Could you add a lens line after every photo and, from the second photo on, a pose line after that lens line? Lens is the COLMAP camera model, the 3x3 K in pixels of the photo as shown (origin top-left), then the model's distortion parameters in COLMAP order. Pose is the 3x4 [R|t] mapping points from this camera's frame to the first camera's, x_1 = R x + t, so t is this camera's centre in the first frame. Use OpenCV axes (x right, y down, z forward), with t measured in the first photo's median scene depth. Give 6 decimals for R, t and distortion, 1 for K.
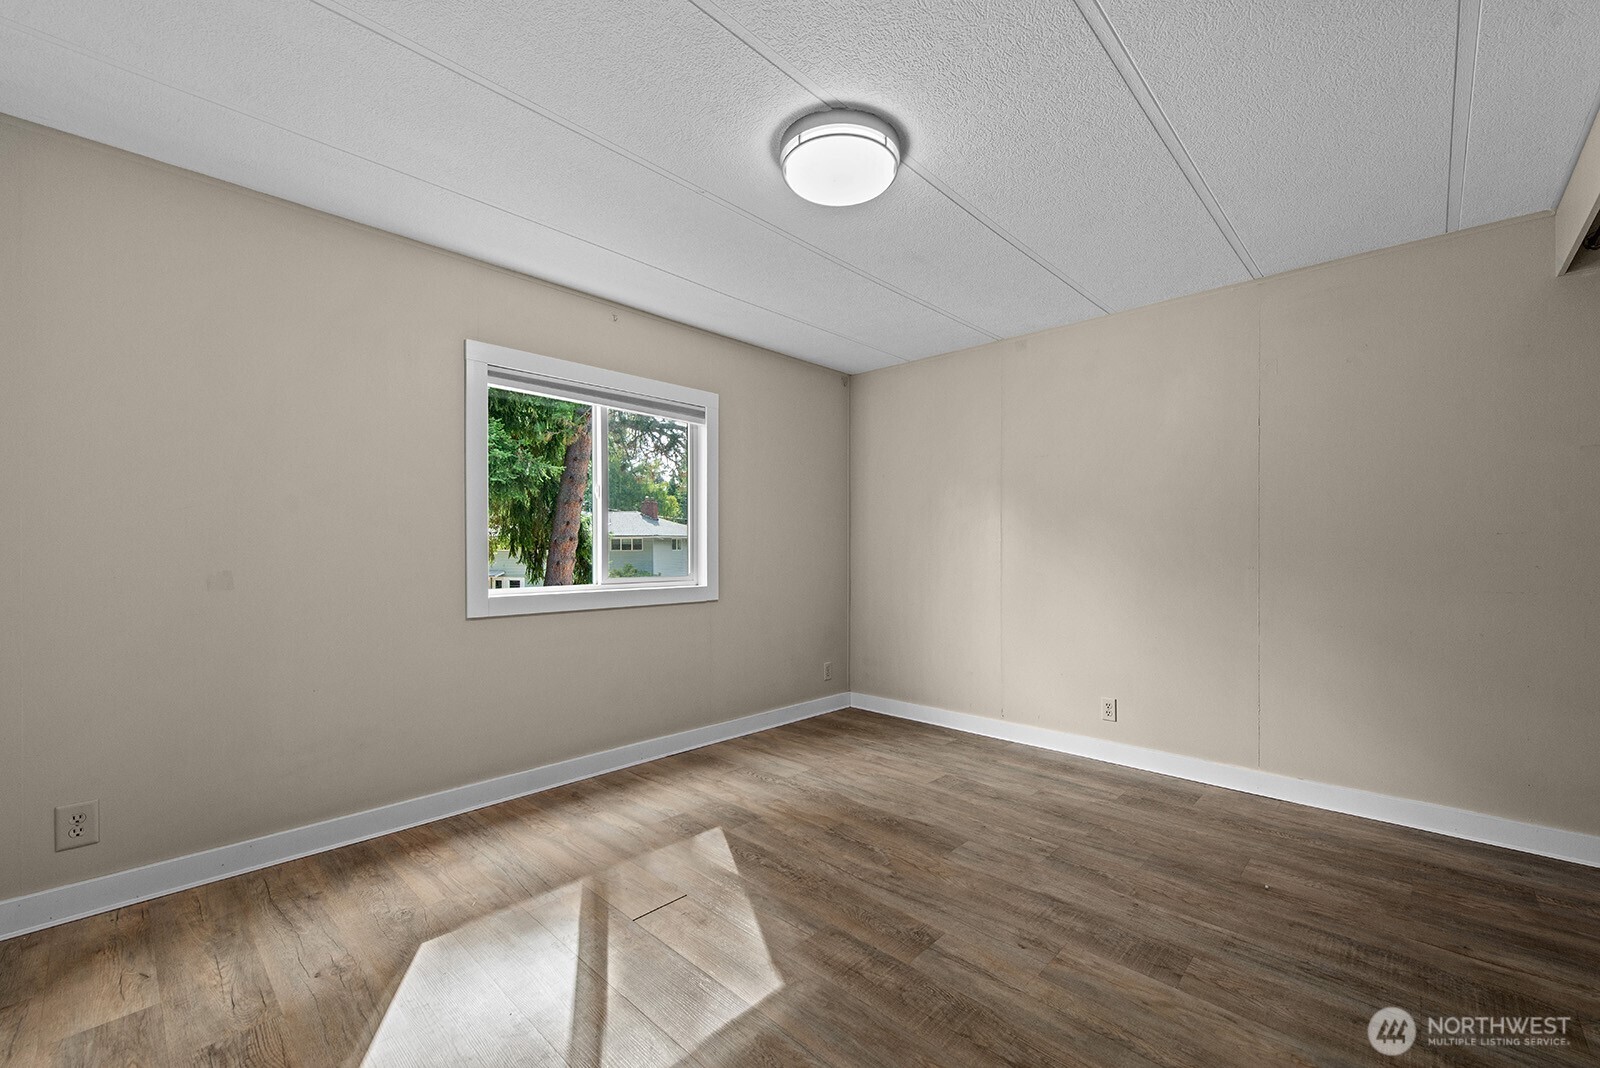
lens RADIAL K [[660.4, 0, 797.0], [0, 660.4, 548.9], [0, 0, 1]] dist [0.010919, -0.000349]
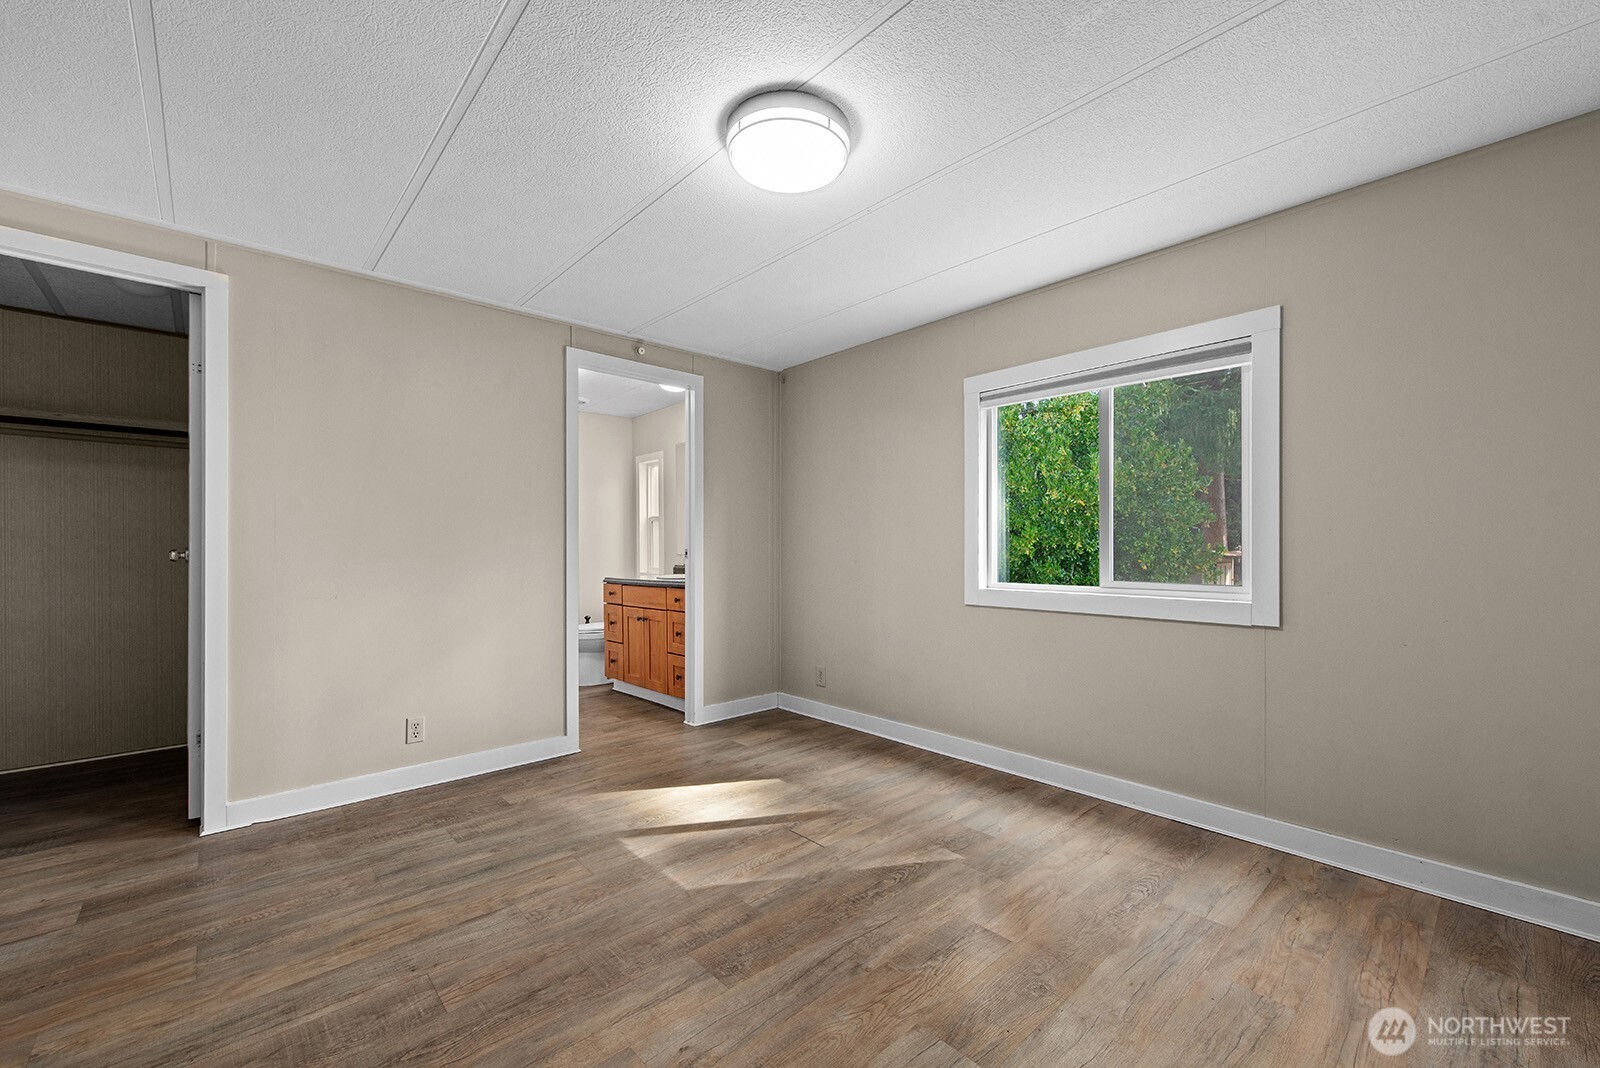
lens RADIAL K [[647.2, 0, 806.1], [0, 647.2, 548.4], [0, 0, 1]] dist [0.015173, -0.004889]
pose [[-0.069724, -0.000062, -0.997566, 0.782048], [0.001210, 0.999999, -0.000146, 0.000789], [0.997566, -0.001217, -0.069724, 0.848679]]
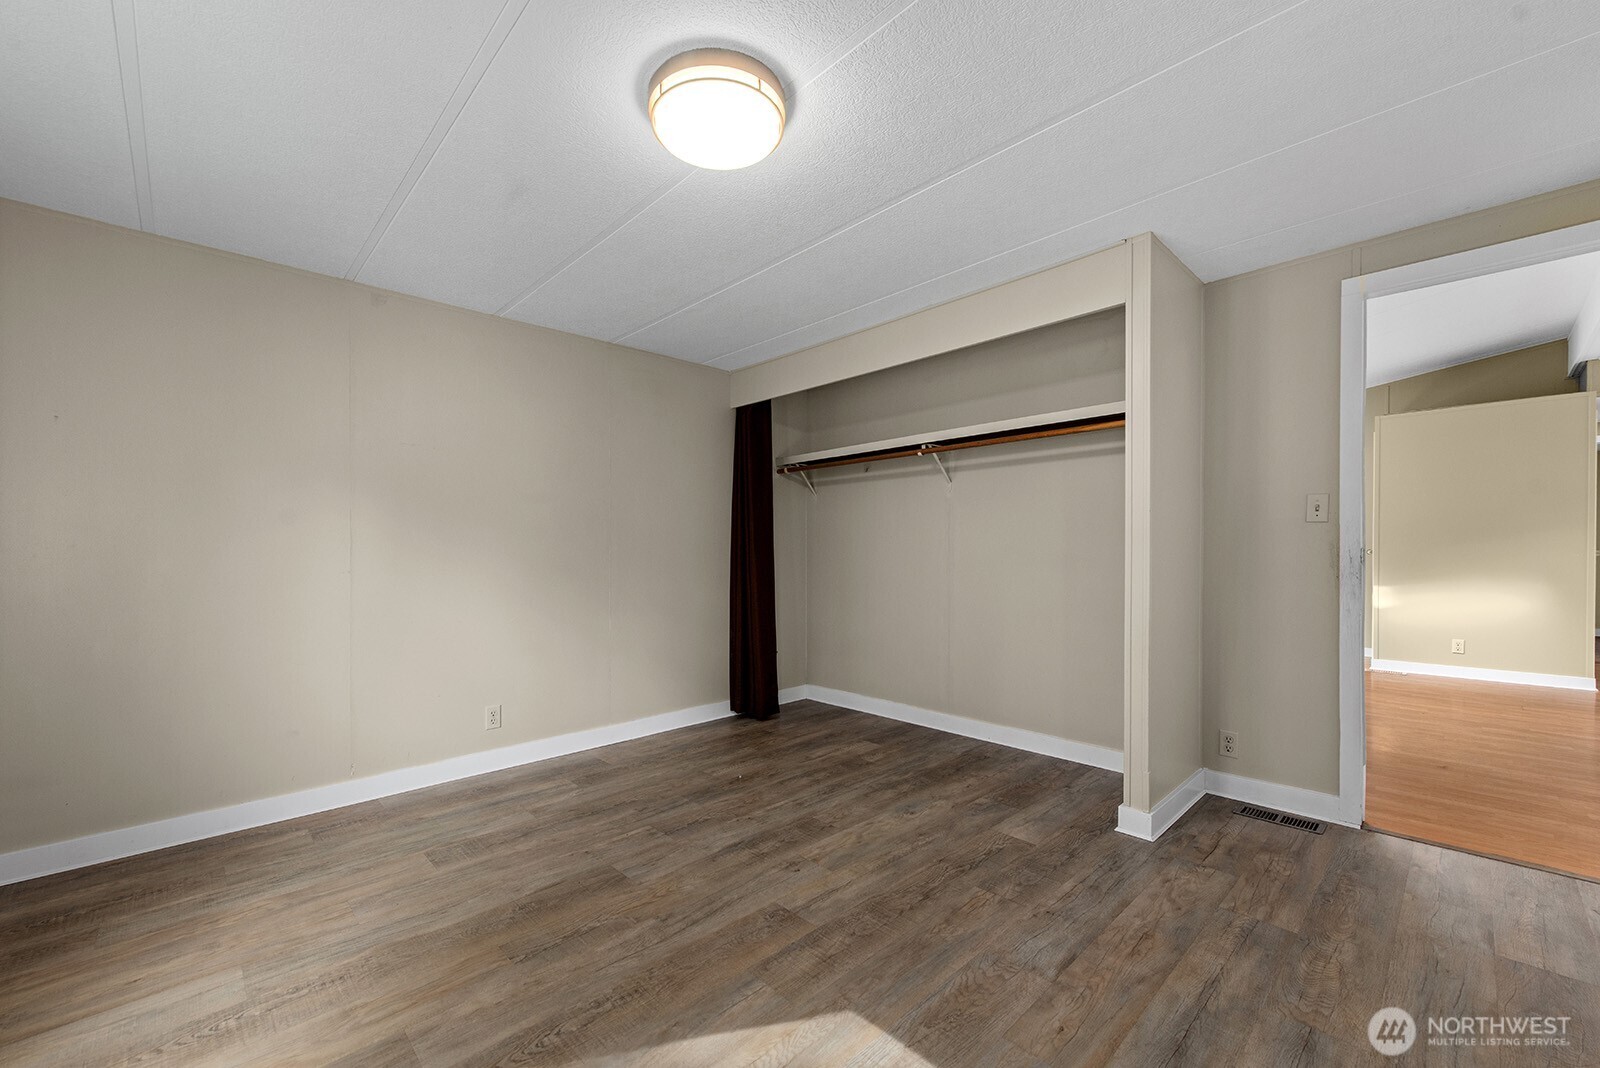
lens RADIAL K [[647.2, 0, 806.1], [0, 647.2, 548.4], [0, 0, 1]] dist [0.015173, -0.004889]
pose [[0.034831, 0.001174, 0.999393, -0.621009], [0.007182, 0.999973, -0.001425, -0.002763], [-0.999367, 0.007227, 0.034821, 0.661869]]
